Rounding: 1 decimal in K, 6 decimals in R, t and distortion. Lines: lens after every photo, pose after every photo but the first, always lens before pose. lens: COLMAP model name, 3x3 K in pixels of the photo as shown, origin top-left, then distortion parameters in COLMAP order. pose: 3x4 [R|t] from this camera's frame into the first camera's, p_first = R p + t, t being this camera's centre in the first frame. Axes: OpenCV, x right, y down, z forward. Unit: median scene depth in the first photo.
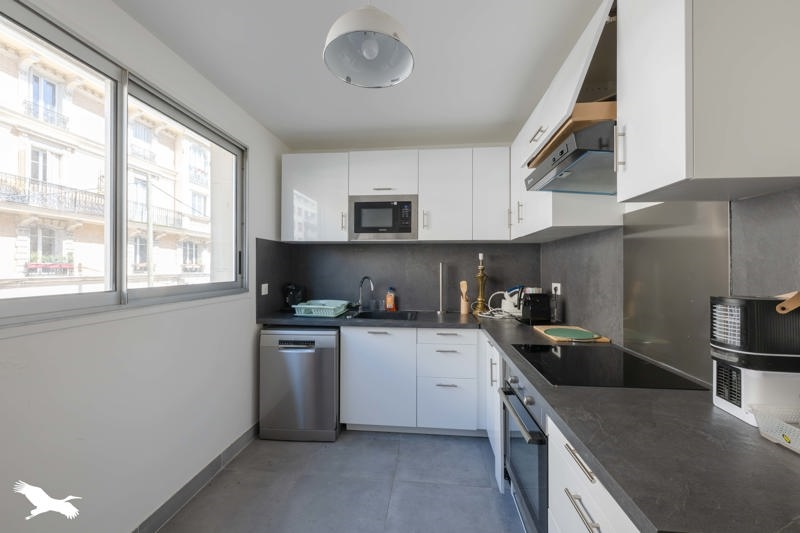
lens RADIAL K [[317.7, 0, 400.6], [0, 317.7, 265.6], [0, 0, 1]] dist [-0.004059, -0.000219]
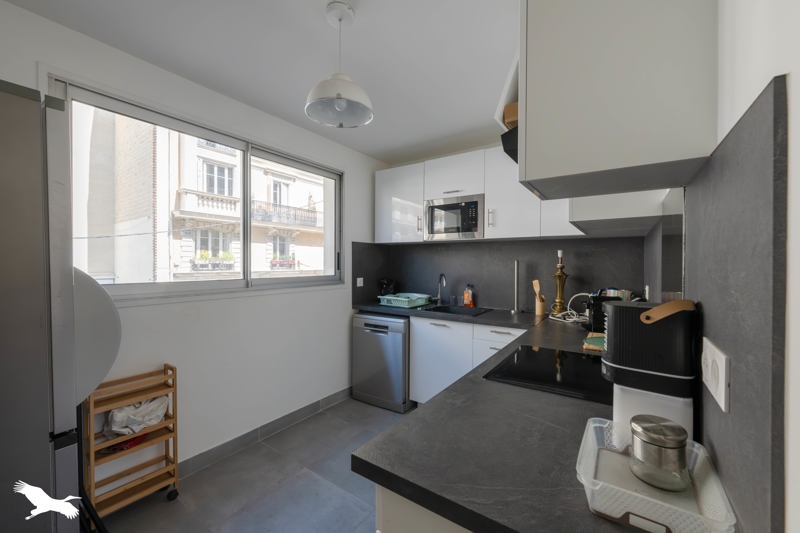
lens RADIAL K [[317.7, 0, 397.4], [0, 317.7, 265.8], [0, 0, 1]] dist [-0.004059, -0.000219]
pose [[0.870587, 0.005777, -0.491981, 0.306944], [-0.000346, 0.999938, 0.011131, -0.004074], [0.492015, -0.009521, 0.870535, -0.022723]]
